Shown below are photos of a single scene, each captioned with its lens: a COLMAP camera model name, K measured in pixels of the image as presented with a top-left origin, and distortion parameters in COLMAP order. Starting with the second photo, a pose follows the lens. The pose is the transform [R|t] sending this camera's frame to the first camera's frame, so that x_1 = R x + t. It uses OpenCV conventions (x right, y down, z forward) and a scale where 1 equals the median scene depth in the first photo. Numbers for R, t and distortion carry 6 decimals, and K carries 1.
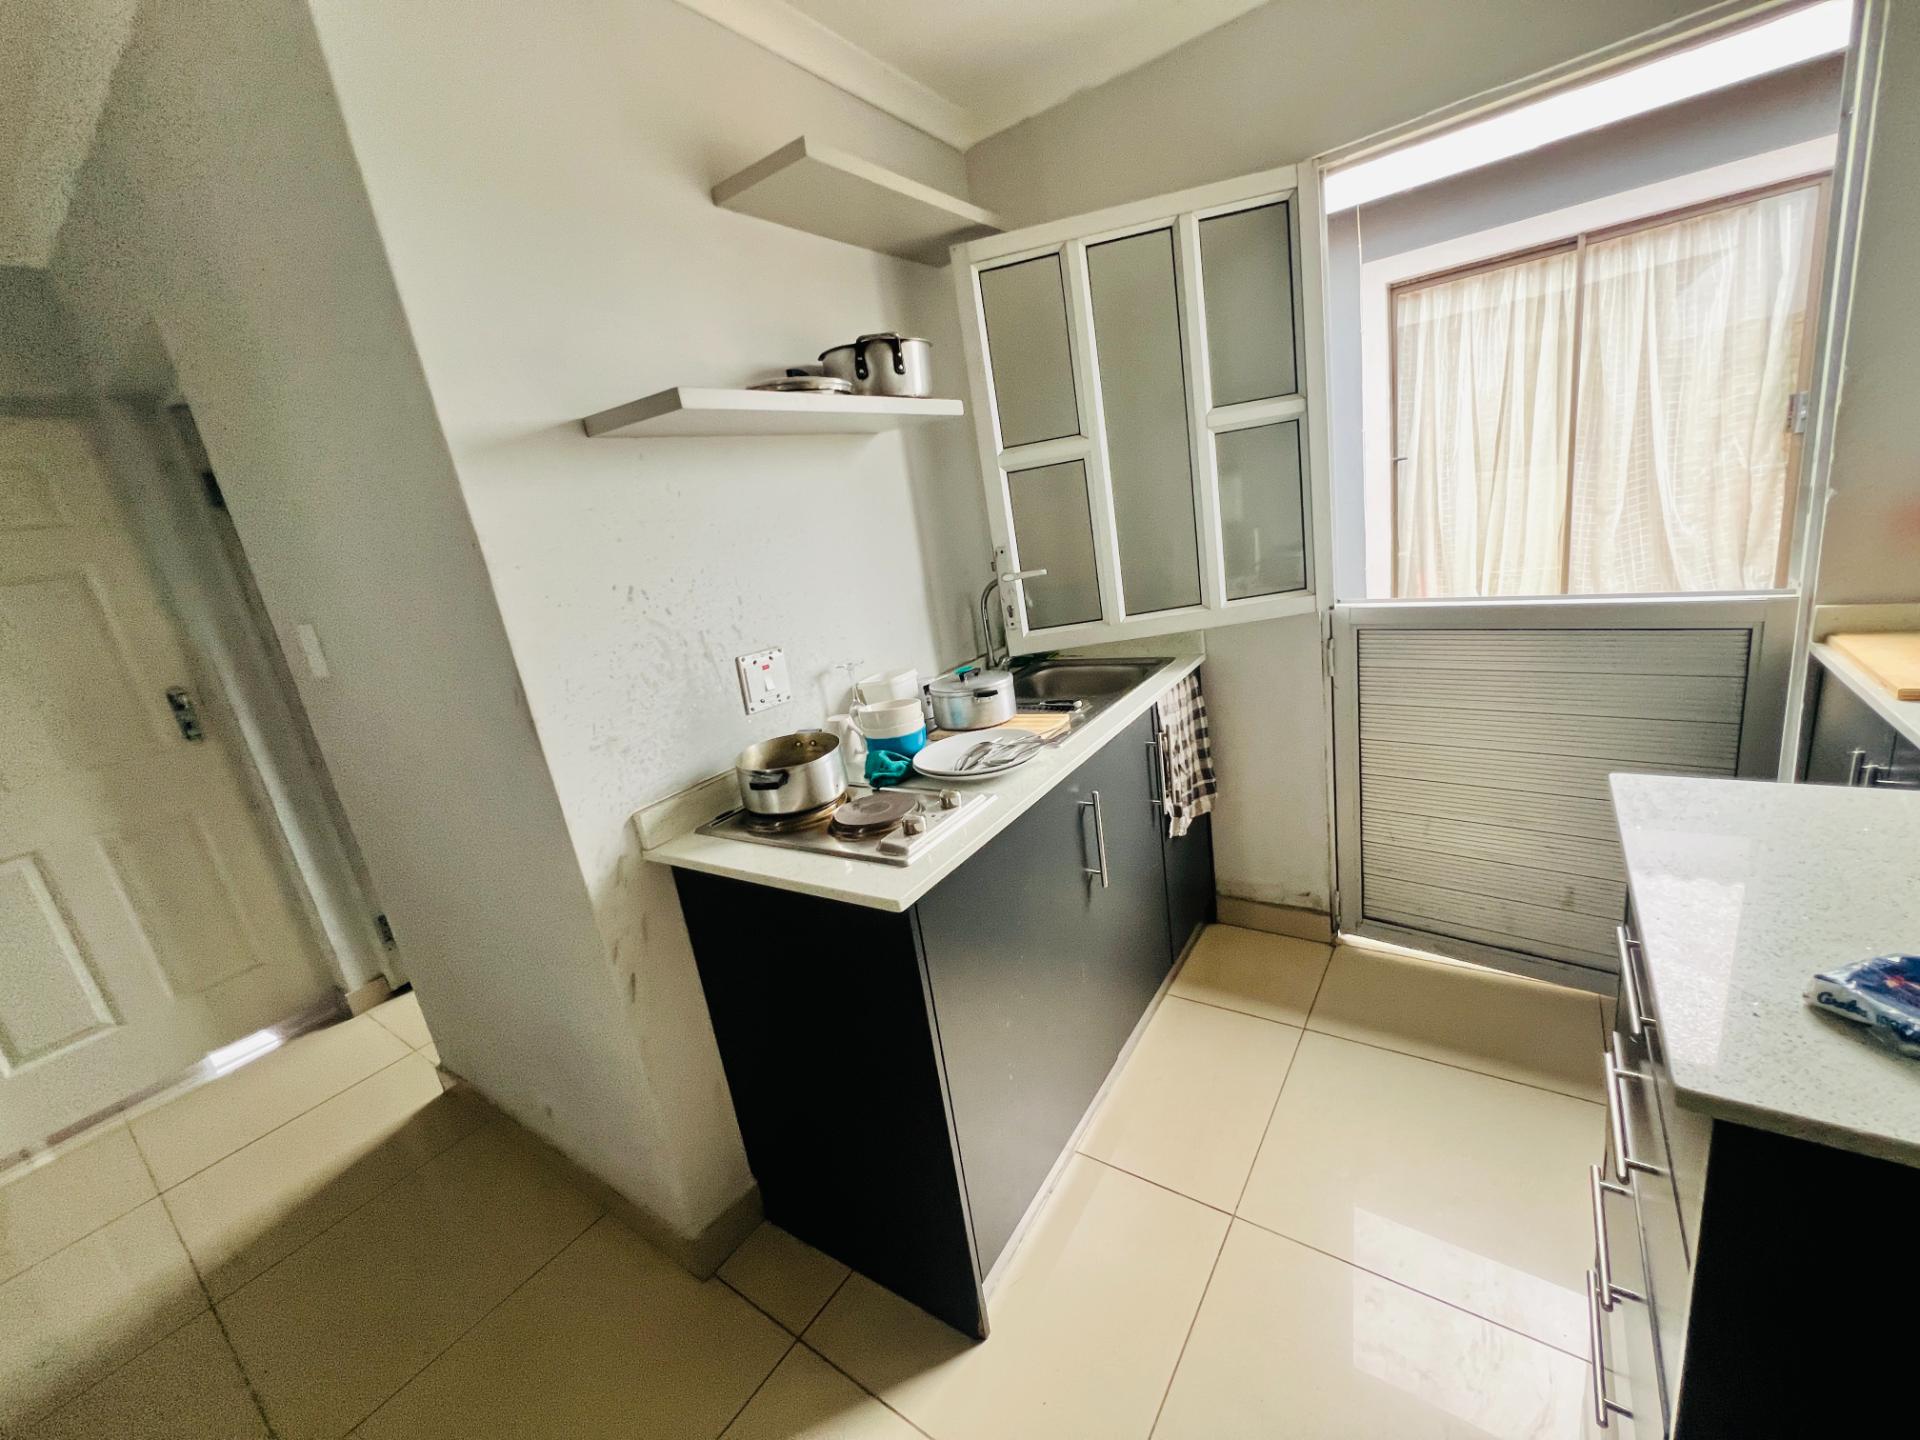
lens RADIAL K [[767.5, 0, 954.3], [0, 767.5, 718.8], [0, 0, 1]] dist [-0.005729, 0.000978]
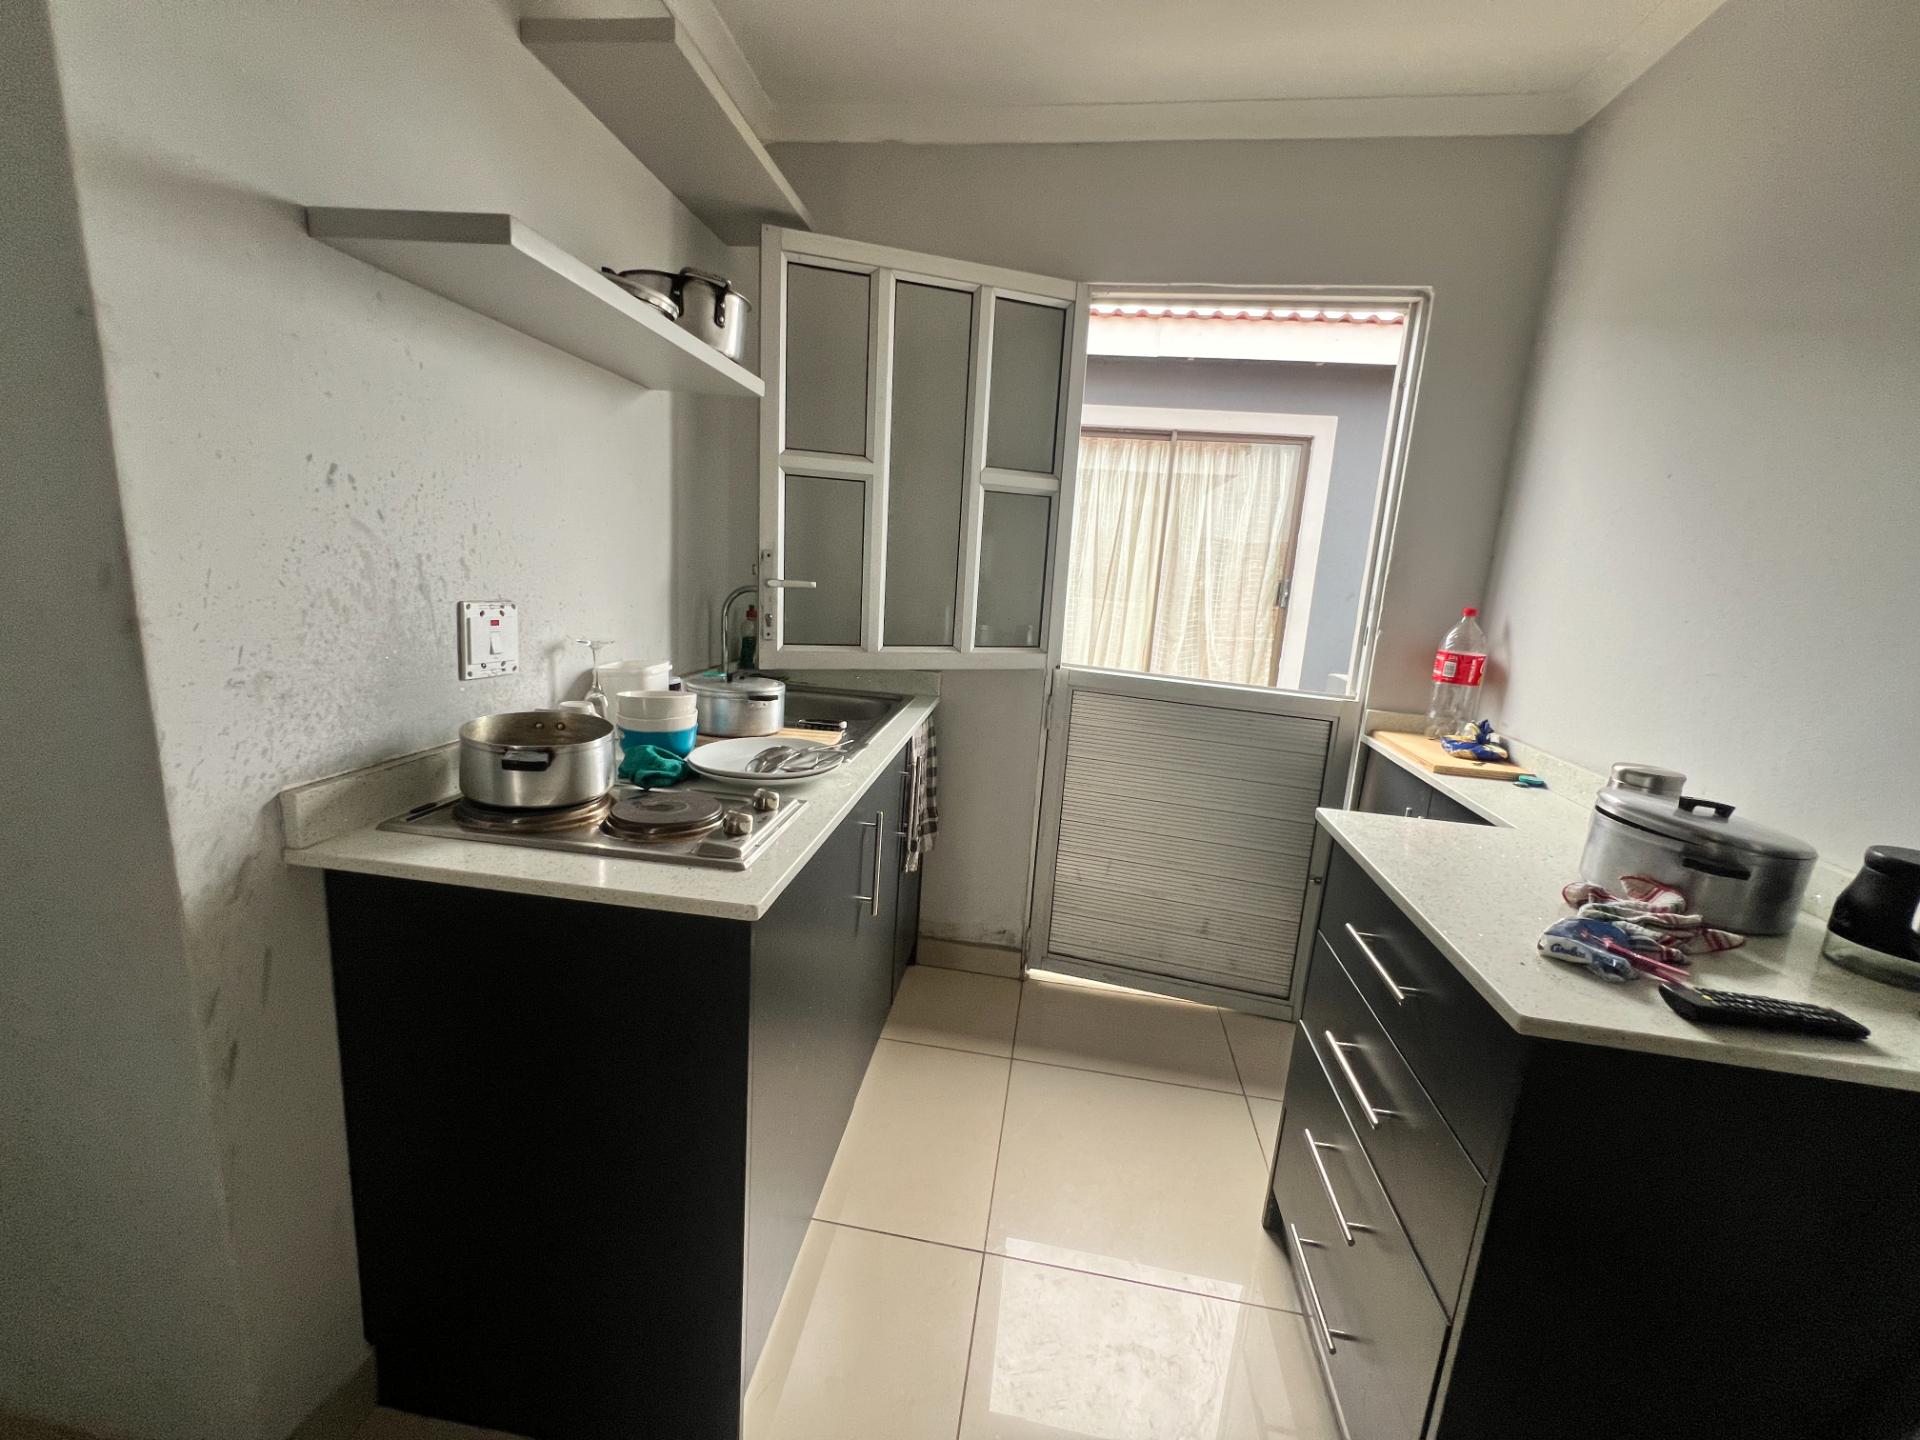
lens RADIAL K [[767.5, 0, 964.3], [0, 767.5, 715.9], [0, 0, 1]] dist [-0.005729, 0.000978]
pose [[0.871882, 0.119919, 0.474806, -0.168717], [-0.079009, 0.991299, -0.105283, 0.060976], [-0.483300, 0.054280, 0.873770, 0.097924]]
